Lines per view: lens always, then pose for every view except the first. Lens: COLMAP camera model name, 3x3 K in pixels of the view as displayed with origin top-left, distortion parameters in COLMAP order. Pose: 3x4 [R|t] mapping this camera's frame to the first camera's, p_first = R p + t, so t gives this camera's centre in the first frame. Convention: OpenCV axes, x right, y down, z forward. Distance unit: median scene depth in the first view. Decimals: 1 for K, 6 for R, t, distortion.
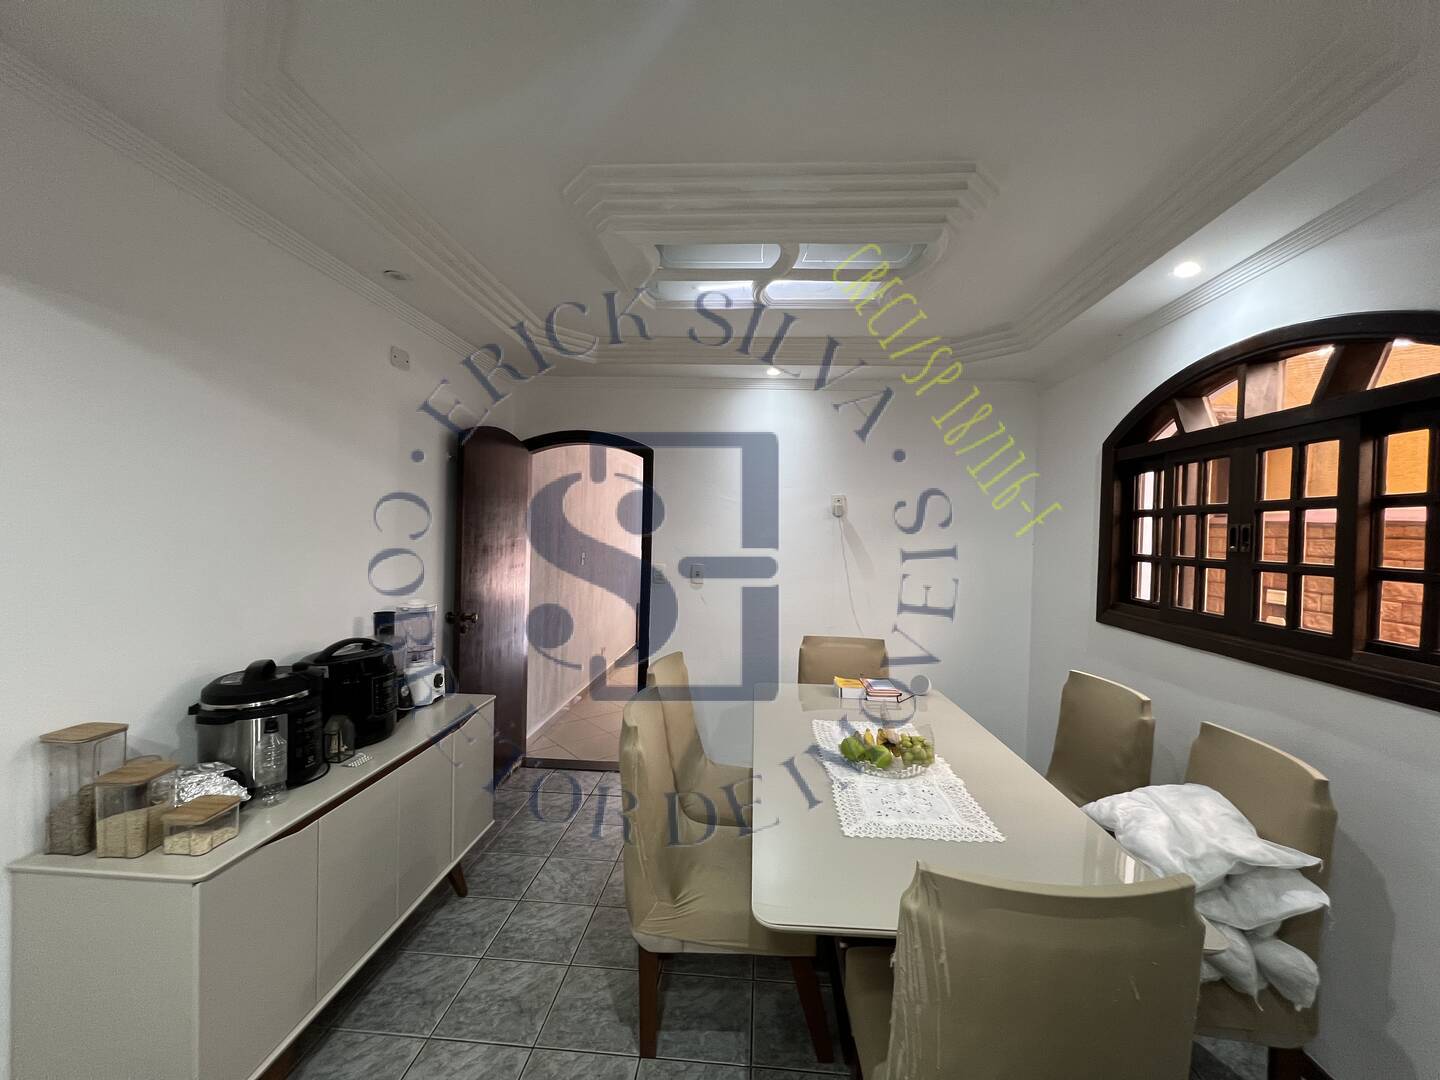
lens RADIAL K [[578.9, 0, 725.9], [0, 578.9, 543.2], [0, 0, 1]] dist [0.003273, 0.000711]
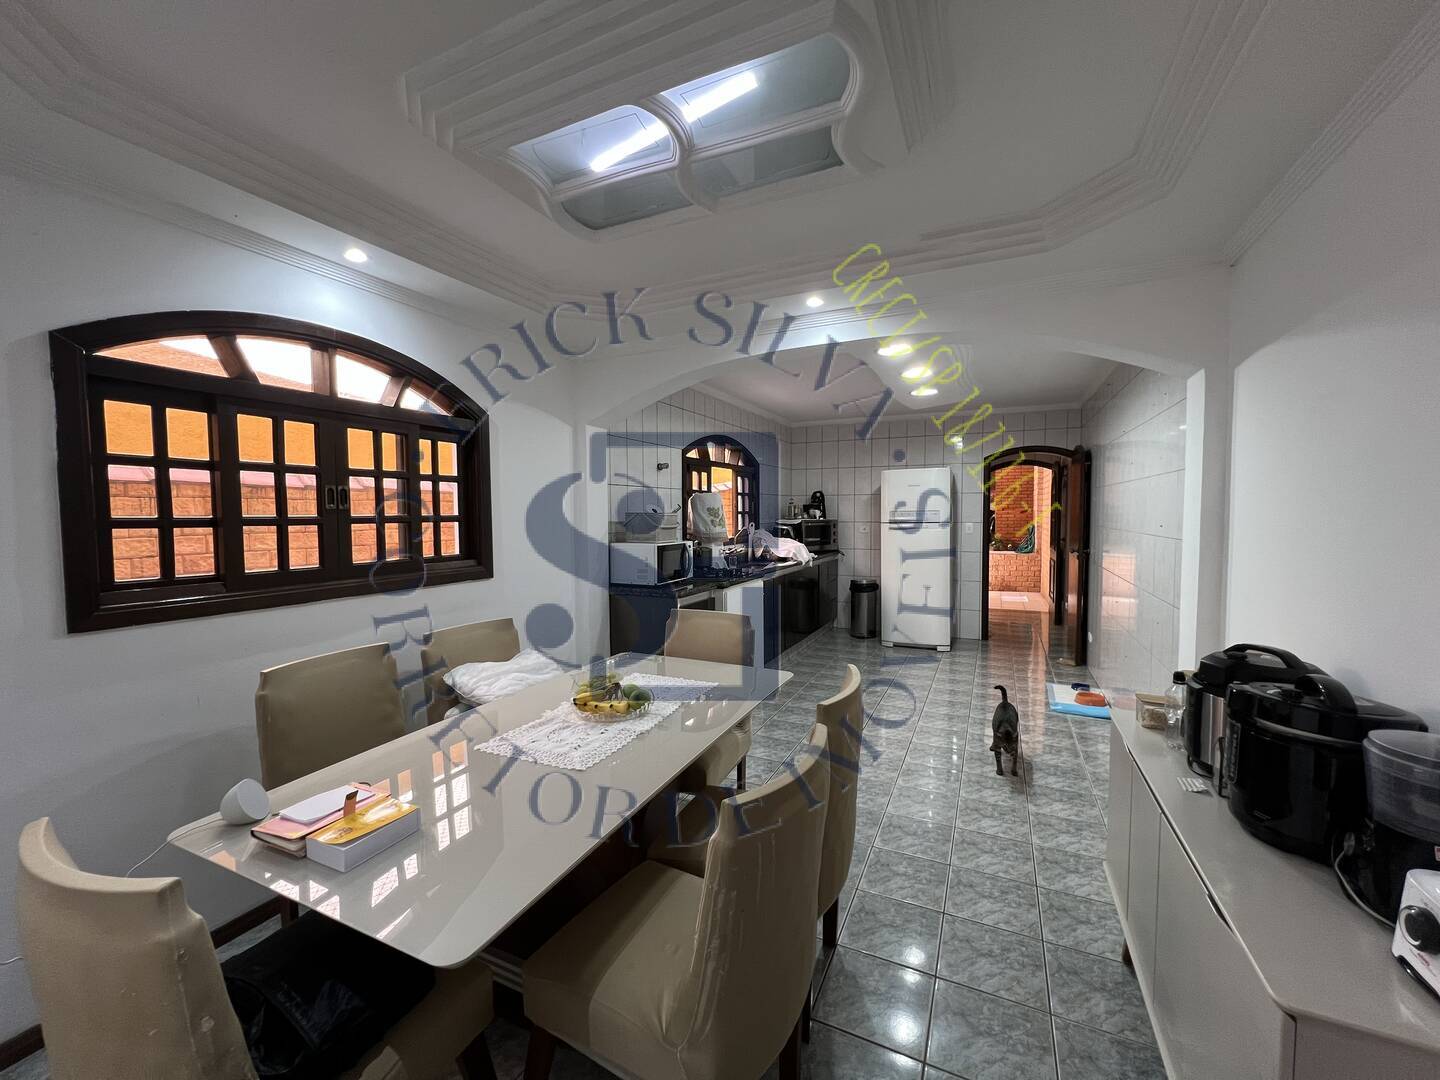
lens RADIAL K [[578.9, 0, 723.0], [0, 578.9, 541.7], [0, 0, 1]] dist [0.003273, 0.000711]
pose [[-0.934222, -0.038698, 0.354587, -0.292493], [-0.010162, 0.996581, 0.081989, -0.025348], [-0.356548, 0.072992, -0.931421, 1.852211]]
